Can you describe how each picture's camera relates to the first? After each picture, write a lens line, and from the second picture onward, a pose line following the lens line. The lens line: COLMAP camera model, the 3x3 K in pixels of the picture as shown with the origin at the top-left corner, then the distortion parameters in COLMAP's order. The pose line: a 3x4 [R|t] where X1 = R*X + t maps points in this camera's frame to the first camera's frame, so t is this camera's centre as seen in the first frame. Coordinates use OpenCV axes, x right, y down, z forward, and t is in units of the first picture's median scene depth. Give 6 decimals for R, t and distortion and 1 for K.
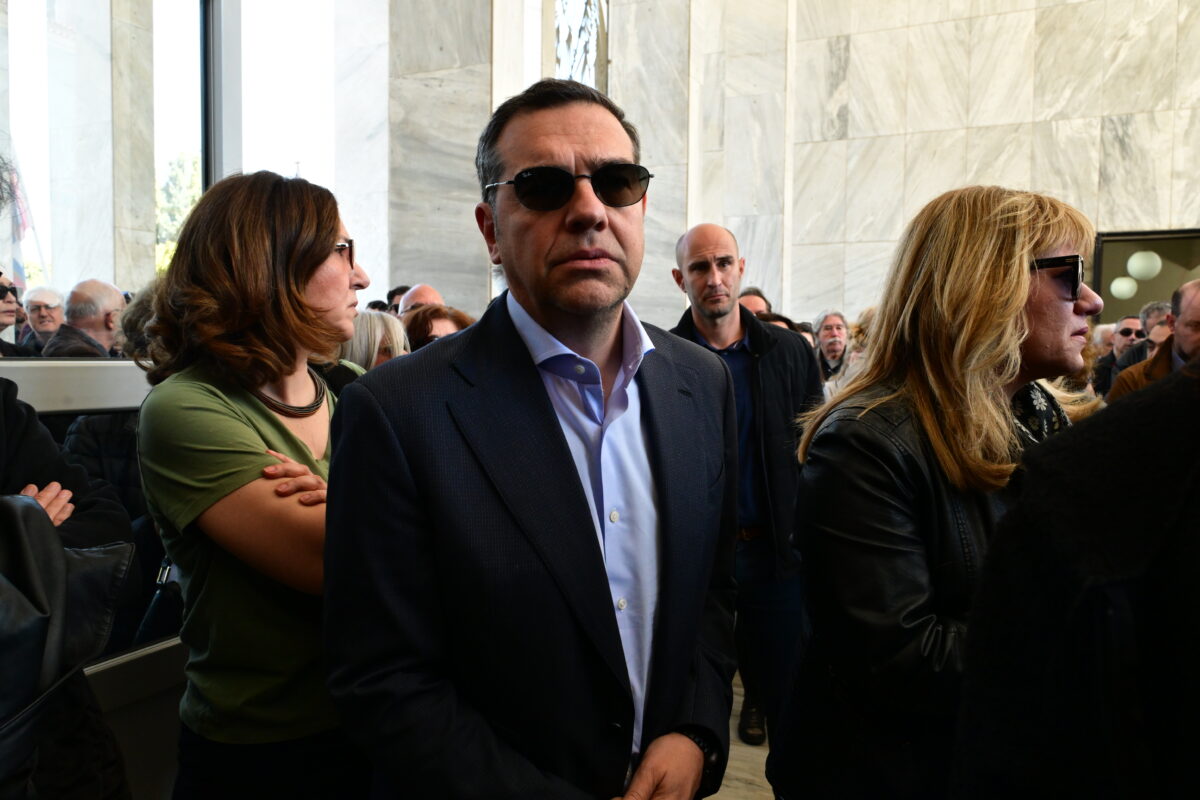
lens RADIAL K [[993.2, 0, 602.7], [0, 993.2, 398.5], [0, 0, 1]] dist [-0.011693, 0.007093]
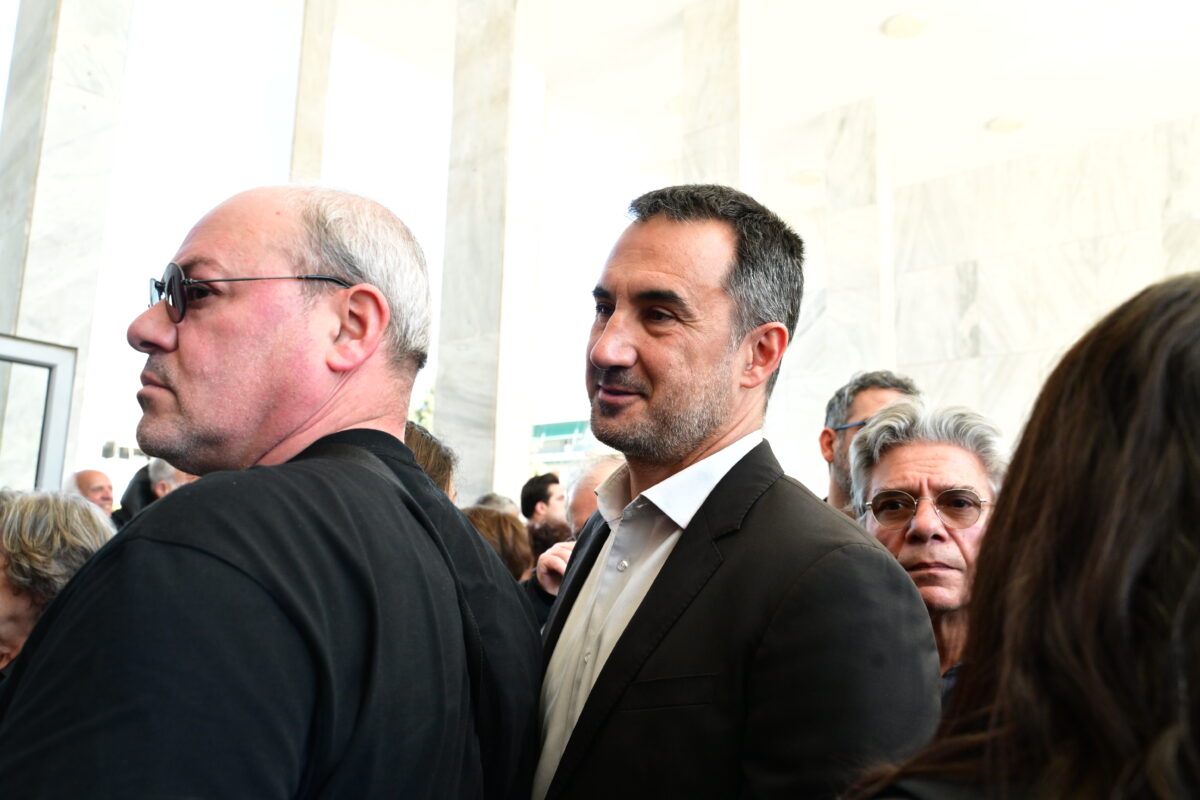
lens RADIAL K [[993.2, 0, 594.5], [0, 993.2, 400.4], [0, 0, 1]] dist [-0.011693, 0.007093]
pose [[0.962470, -0.025936, -0.270147, 0.172929], [-0.030543, 0.978747, -0.202786, 0.004538], [0.269665, 0.203427, 0.941222, -0.083646]]
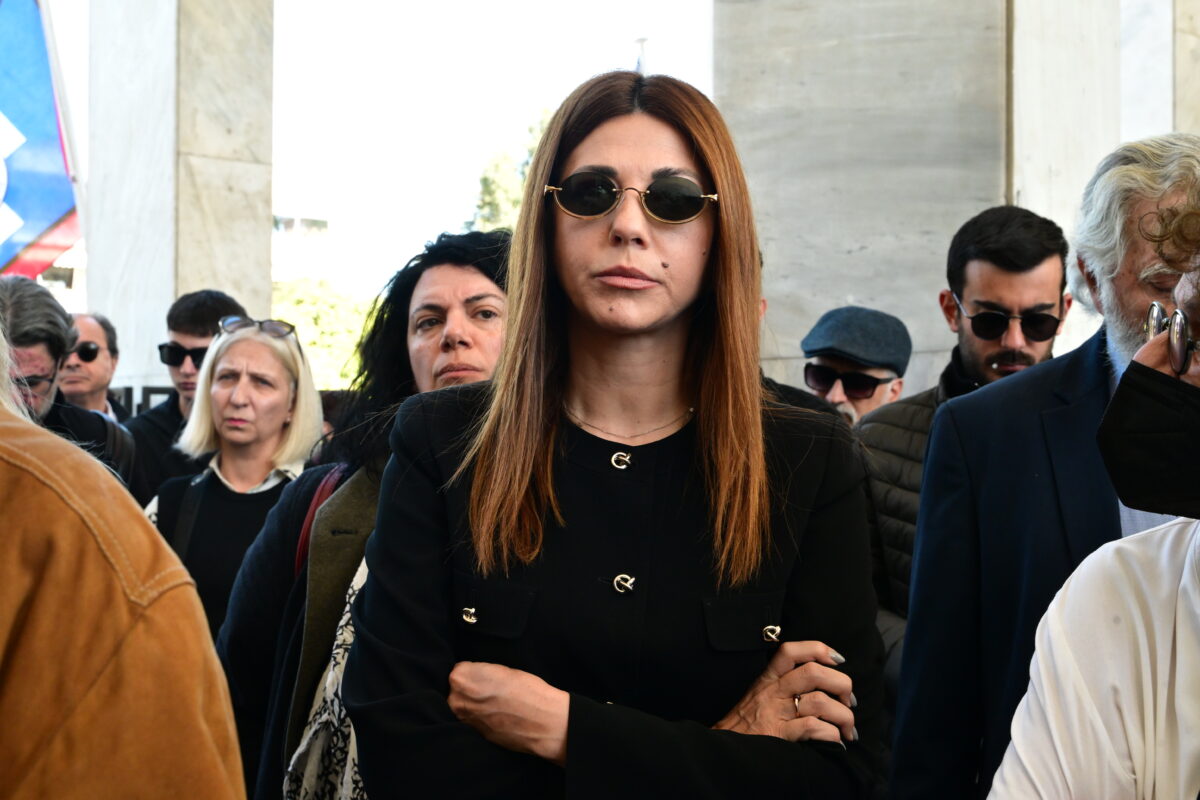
lens RADIAL K [[1622.6, 0, 603.3], [0, 1622.6, 402.7], [0, 0, 1]] dist [-0.012538, 0.000000]
pose [[0.921944, -0.016746, -0.386961, -0.017607], [-0.008373, 0.997970, -0.063135, -0.008884], [0.387232, 0.061447, 0.919932, 0.243521]]
